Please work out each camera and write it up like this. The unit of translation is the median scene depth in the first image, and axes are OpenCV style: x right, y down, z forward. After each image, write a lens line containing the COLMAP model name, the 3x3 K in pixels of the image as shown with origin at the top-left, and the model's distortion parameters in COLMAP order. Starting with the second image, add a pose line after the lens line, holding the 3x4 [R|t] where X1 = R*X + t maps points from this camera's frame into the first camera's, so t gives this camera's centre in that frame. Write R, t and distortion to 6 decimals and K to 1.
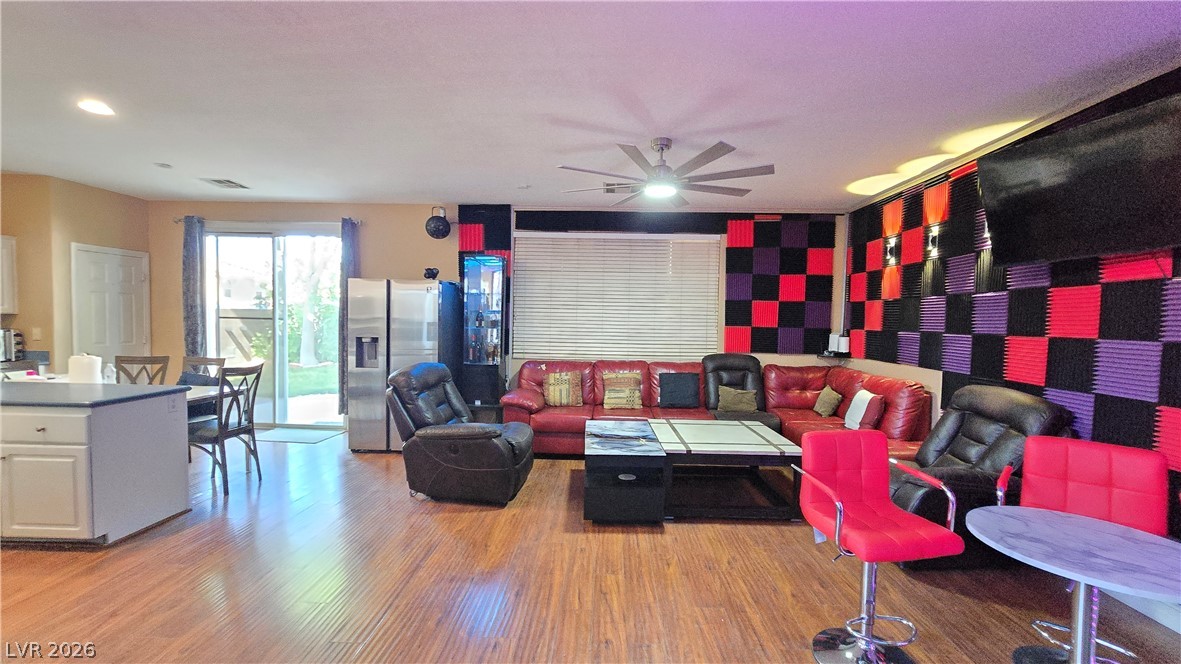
lens RADIAL K [[483.8, 0, 594.4], [0, 483.8, 338.3], [0, 0, 1]] dist [-0.003933, -0.000526]
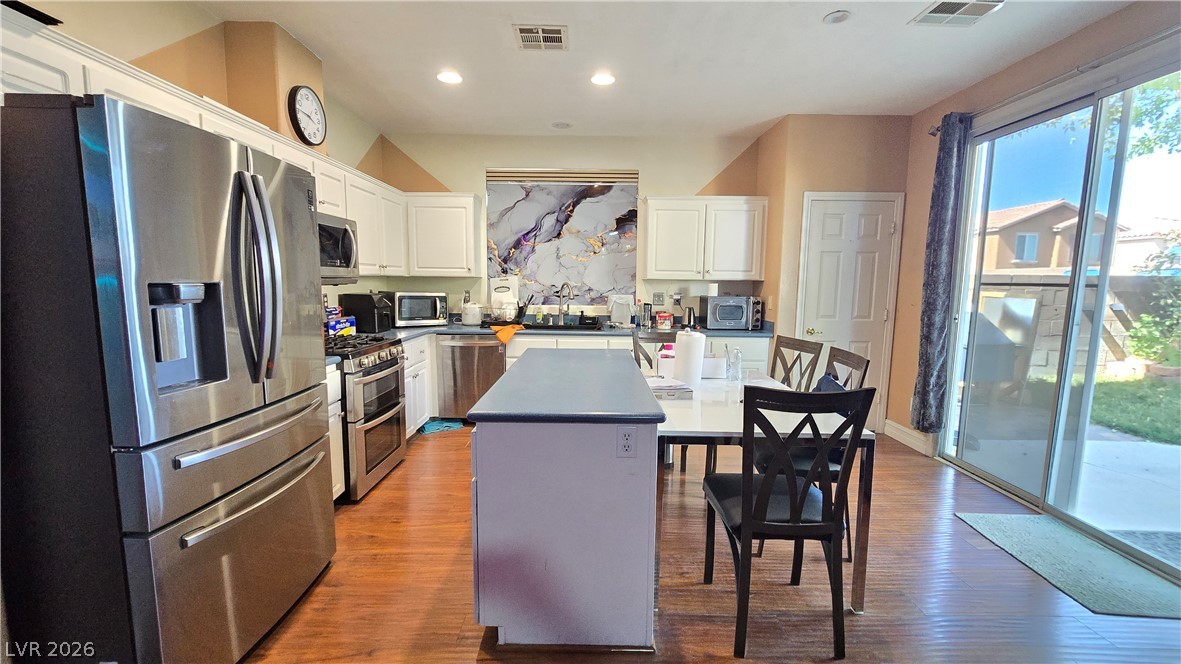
lens RADIAL K [[483.8, 0, 594.4], [0, 483.8, 338.3], [0, 0, 1]] dist [-0.003933, -0.000526]
pose [[0.028442, 0.101763, -0.994402, -0.215483], [-0.052359, 0.993590, 0.100182, -0.012801], [0.998223, 0.049217, 0.033588, 0.538886]]
